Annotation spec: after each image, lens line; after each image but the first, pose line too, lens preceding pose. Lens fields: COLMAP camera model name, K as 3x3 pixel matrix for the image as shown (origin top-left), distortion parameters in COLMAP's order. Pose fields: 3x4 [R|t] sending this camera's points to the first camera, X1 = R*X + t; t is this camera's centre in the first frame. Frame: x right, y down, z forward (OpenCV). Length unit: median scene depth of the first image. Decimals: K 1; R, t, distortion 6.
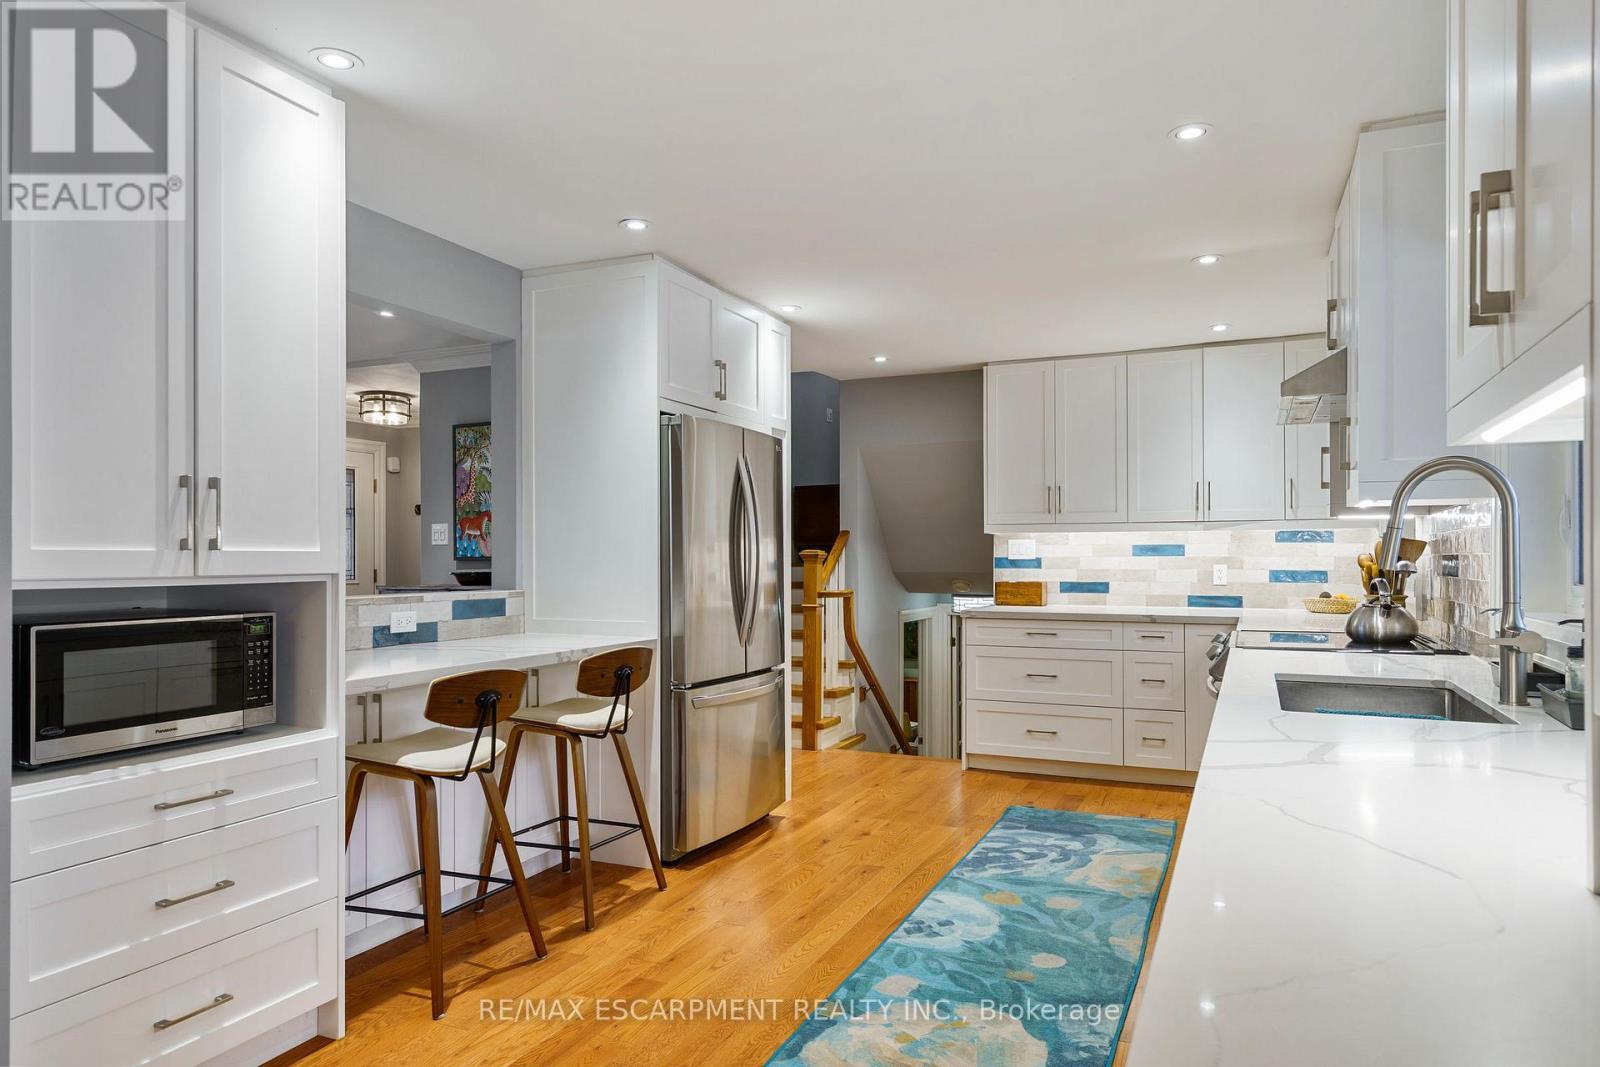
lens RADIAL K [[998.7, 0, 793.8], [0, 998.7, 548.2], [0, 0, 1]] dist [-0.005786, 0.000176]
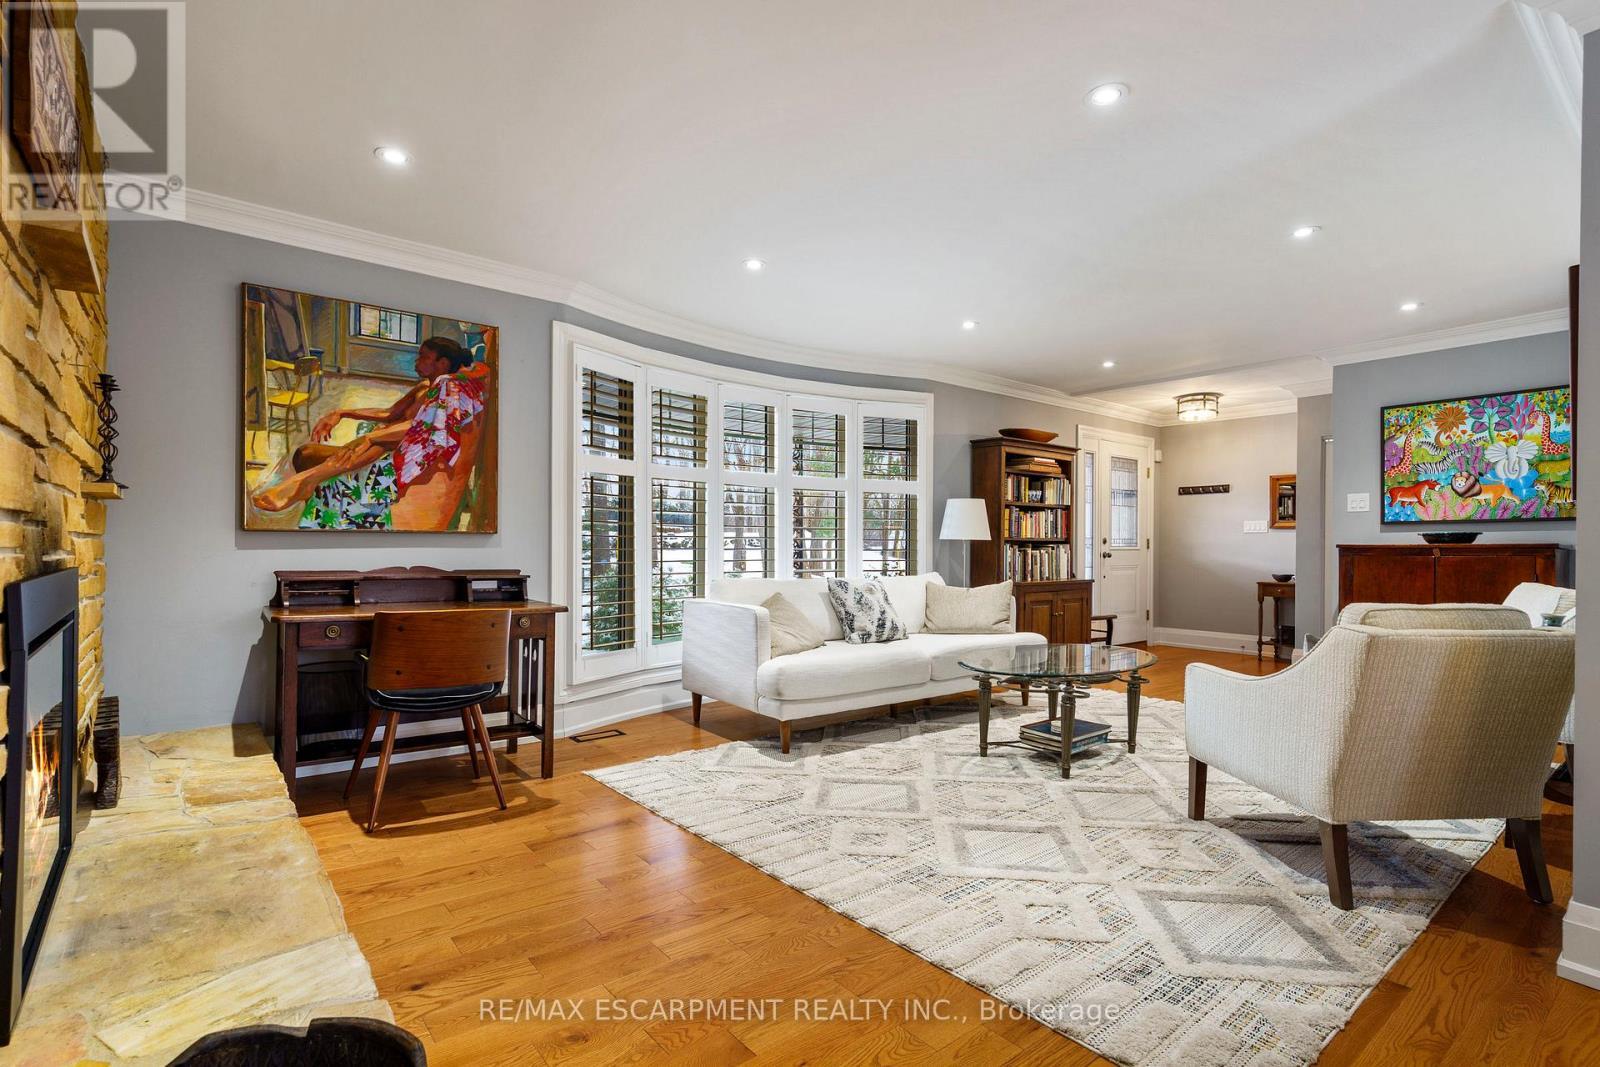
lens RADIAL K [[768.8, 0, 800.2], [0, 768.8, 541.7], [0, 0, 1]] dist [0.004387, 0.000474]
pose [[0.894839, 0.007477, -0.446326, -0.648991], [-0.004451, 0.999959, 0.007828, 0.033372], [0.446367, -0.005018, 0.894836, -0.111482]]
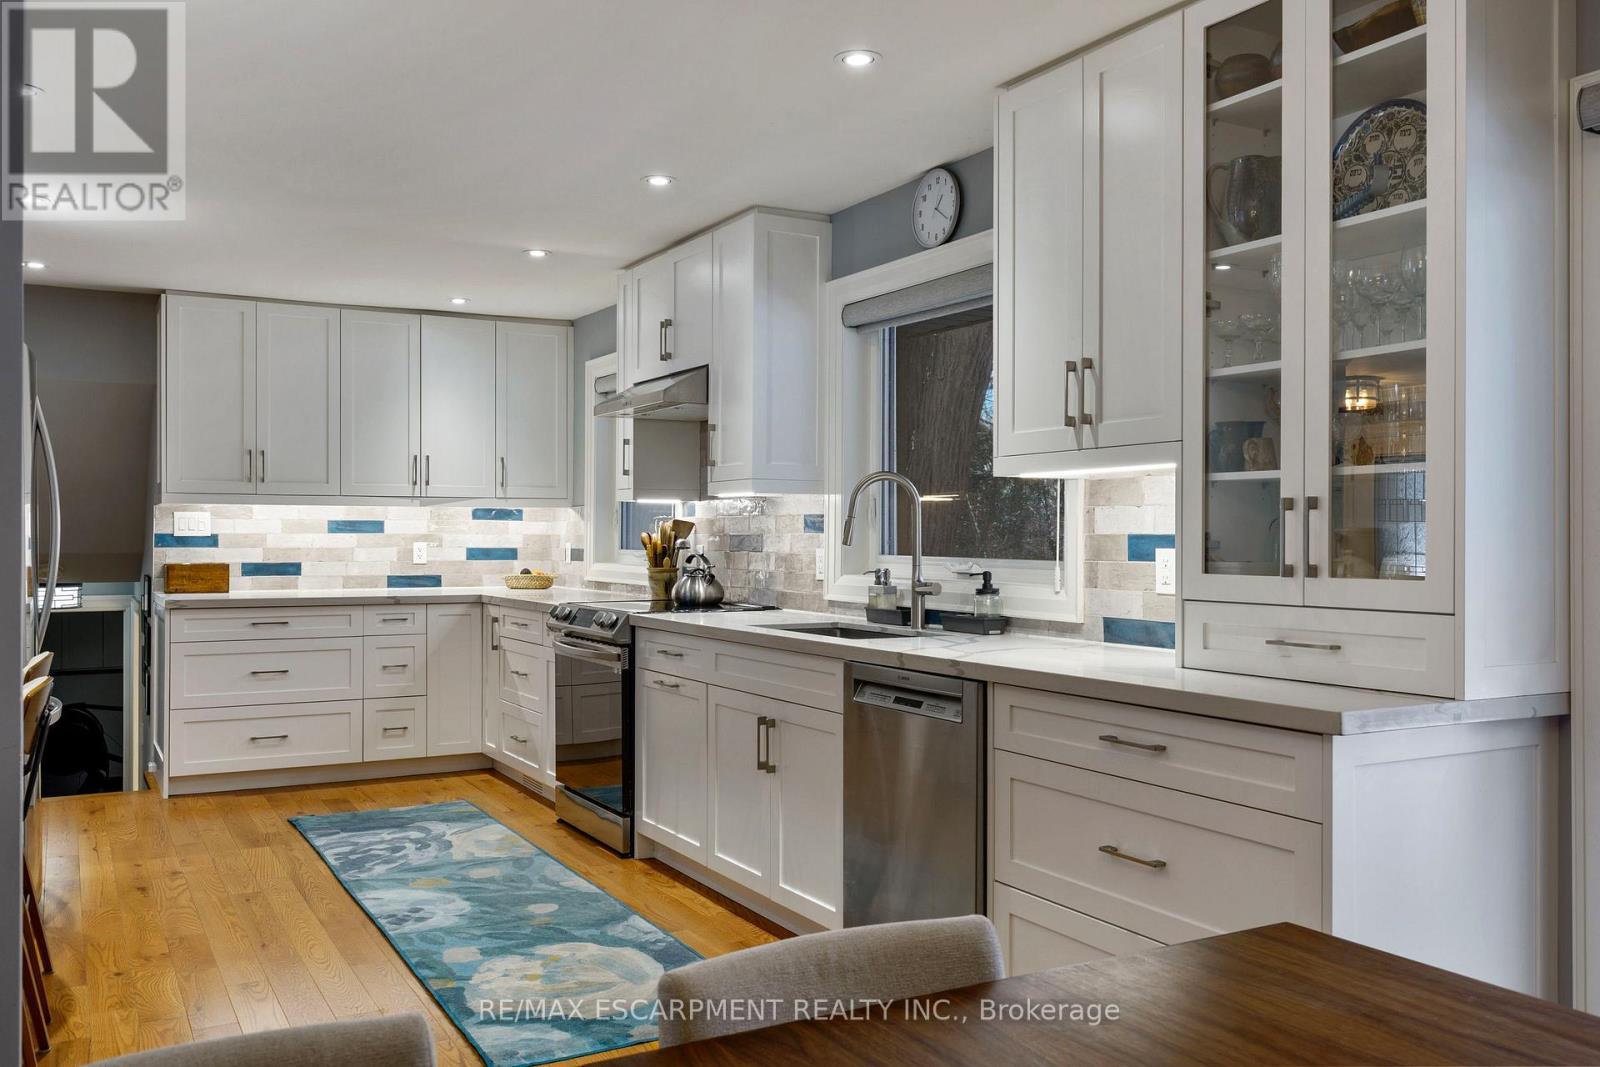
lens RADIAL K [[1324.9, 0, 788.3], [0, 1324.9, 530.8], [0, 0, 1]] dist [0.007243, 0.002186]
pose [[0.599623, 0.005949, 0.800261, -0.454577], [-0.012319, 0.999923, 0.001797, -0.001443], [-0.800188, -0.010936, 0.599649, -0.045334]]
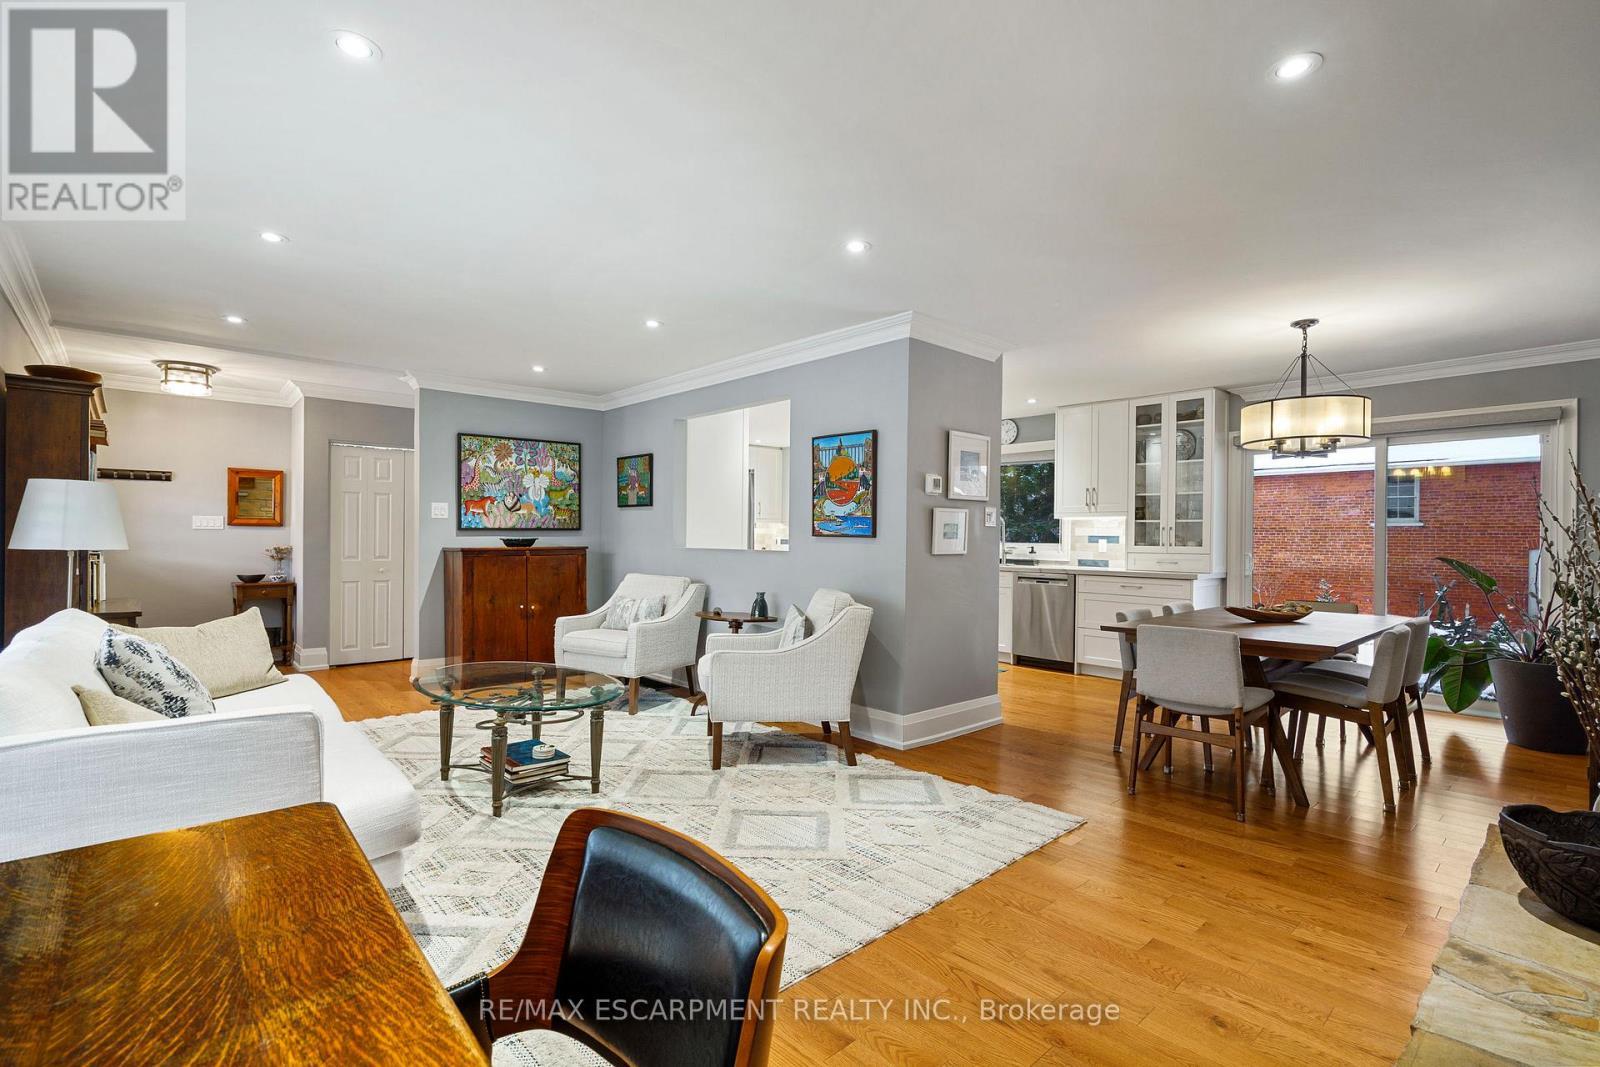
lens RADIAL K [[733.4, 0, 794.1], [0, 733.4, 540.6], [0, 0, 1]] dist [-0.003129, 0.001509]
pose [[0.404673, 0.002644, 0.914458, -1.296379], [-0.021319, 0.999751, 0.006544, 0.012327], [-0.914213, -0.022144, 0.404629, 0.190586]]
